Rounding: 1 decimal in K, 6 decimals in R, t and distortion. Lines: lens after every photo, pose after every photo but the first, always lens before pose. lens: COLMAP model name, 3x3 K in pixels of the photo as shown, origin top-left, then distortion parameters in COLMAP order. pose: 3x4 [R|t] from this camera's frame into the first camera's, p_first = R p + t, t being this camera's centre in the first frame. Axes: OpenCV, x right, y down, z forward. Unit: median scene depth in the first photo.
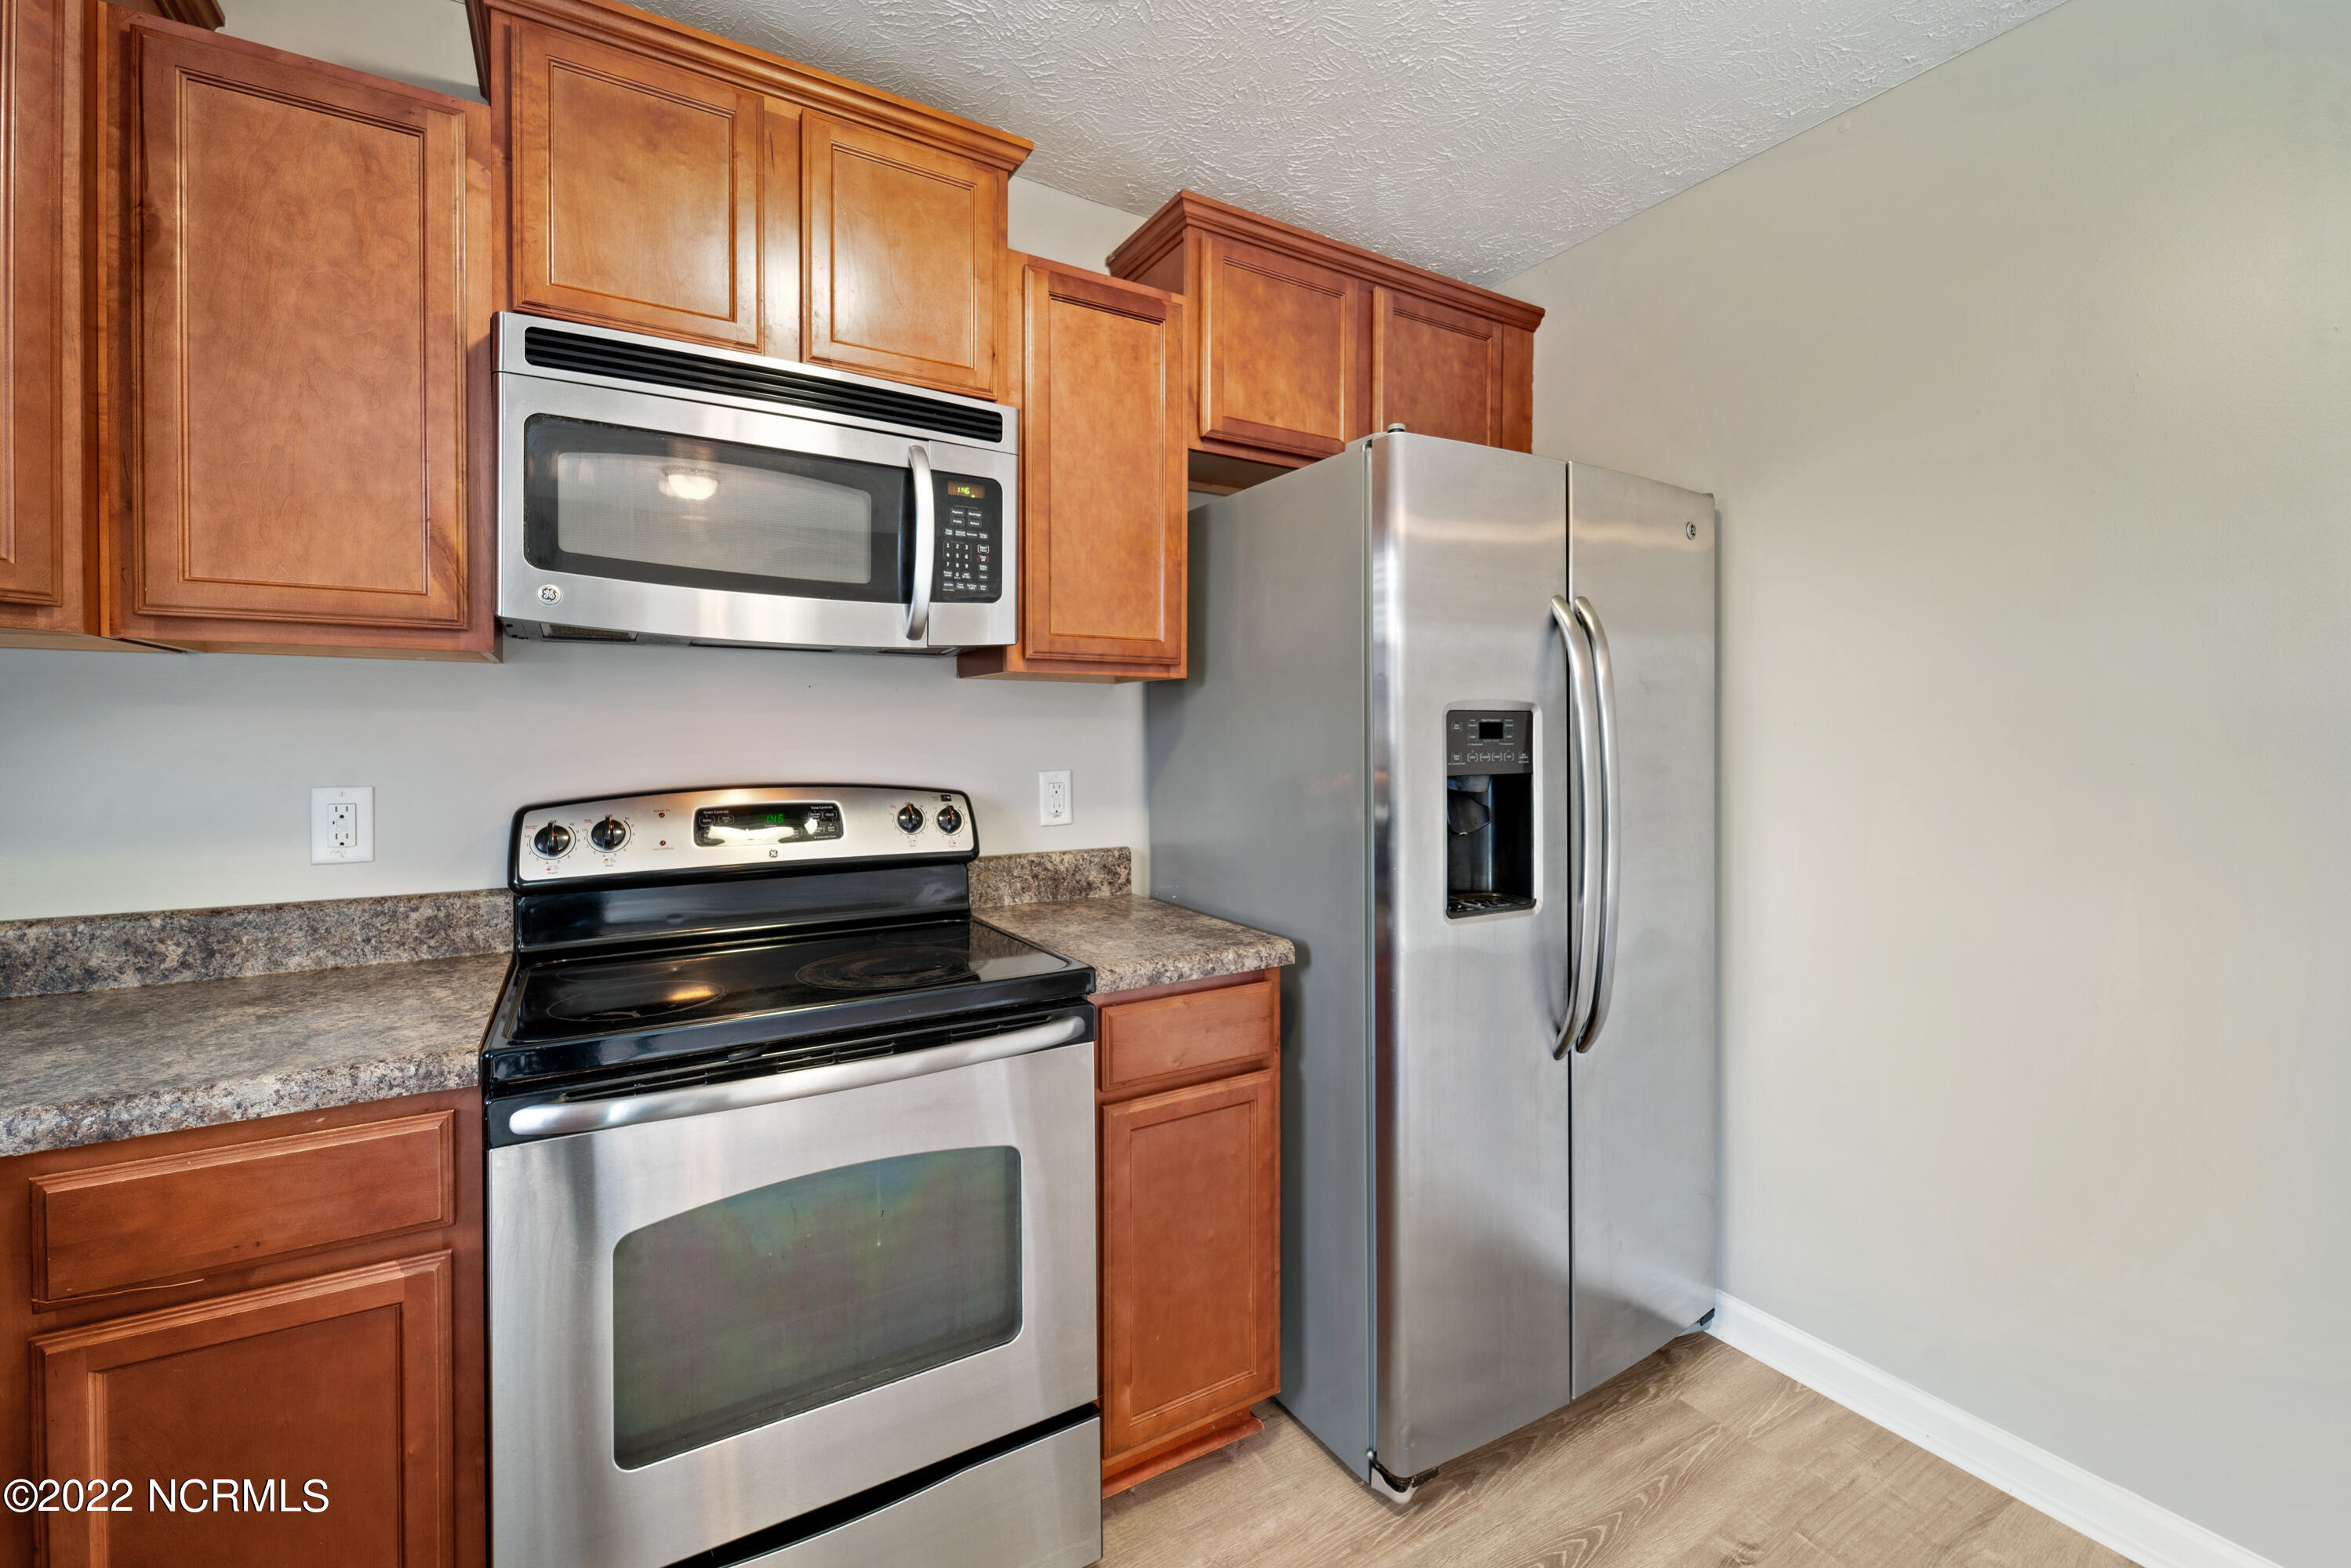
lens RADIAL K [[977.1, 0, 1182.9], [0, 977.1, 749.2], [0, 0, 1]] dist [0.003235, -0.002261]
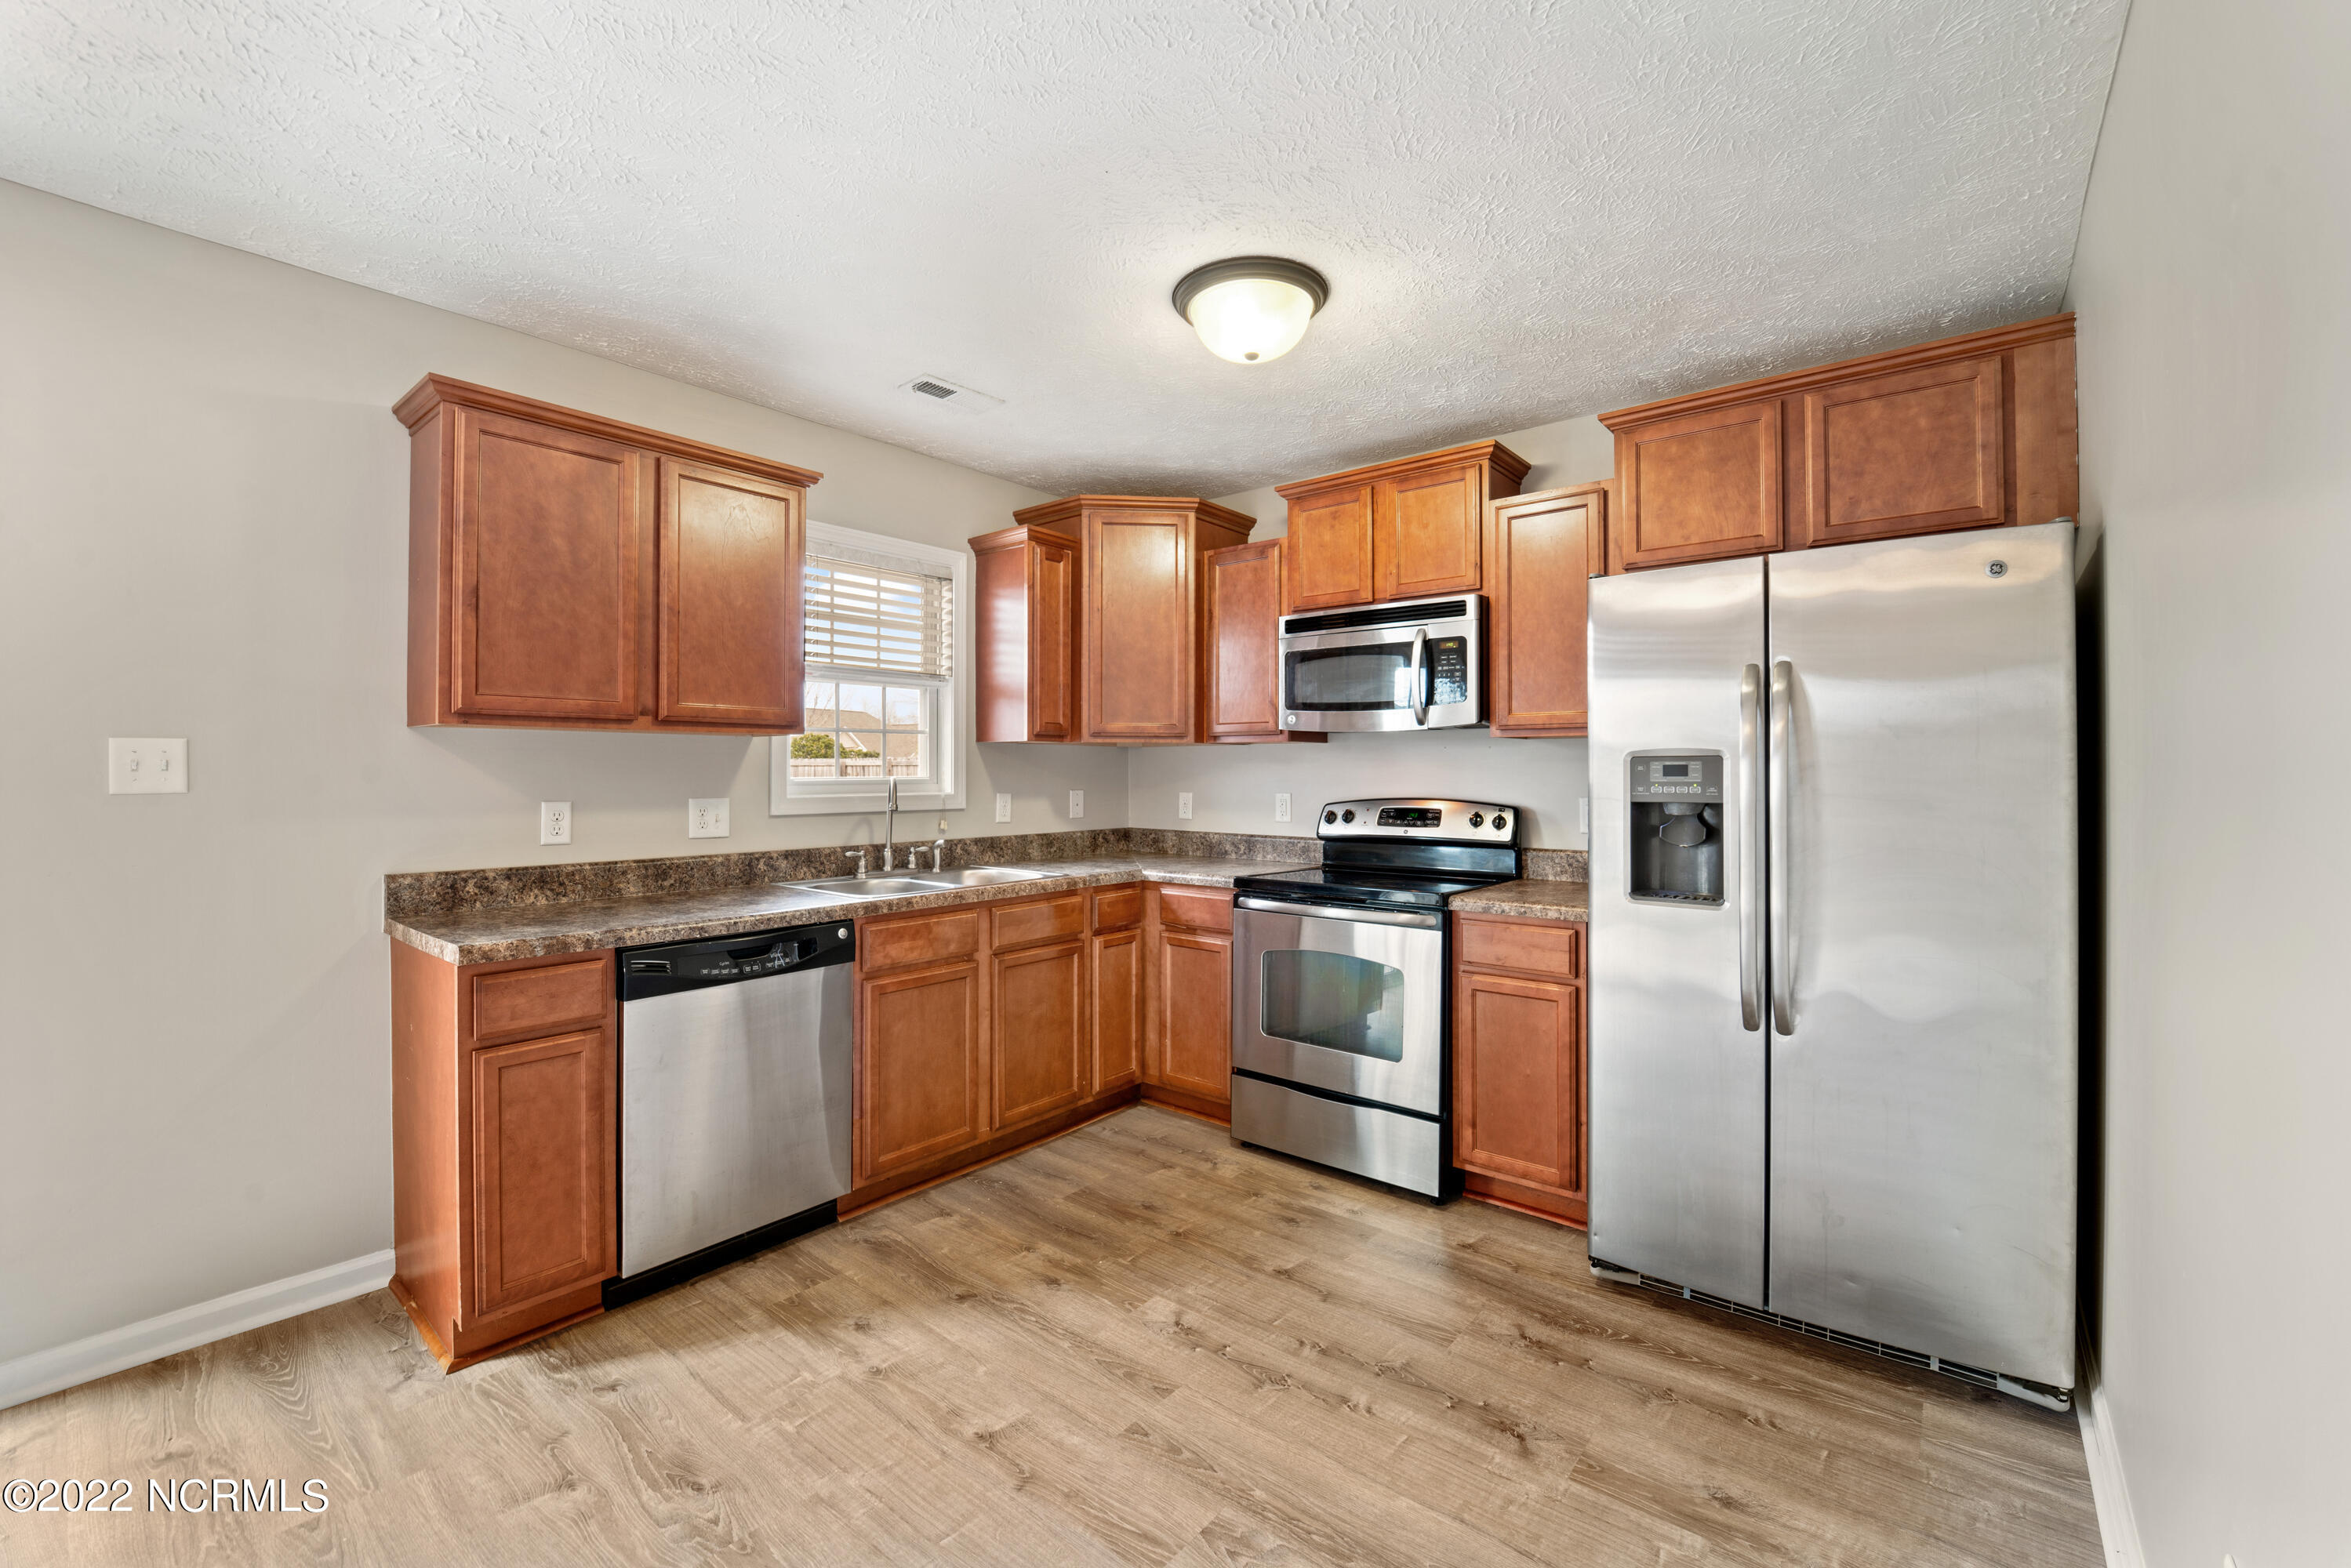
lens RADIAL K [[977.1, 0, 1168.5], [0, 977.1, 767.9], [0, 0, 1]] dist [0.003235, -0.002261]
pose [[0.331205, -0.004750, -0.943547, 1.403512], [-0.015386, 0.999827, -0.010434, 0.003525], [0.943433, 0.017974, 0.331075, -0.143843]]
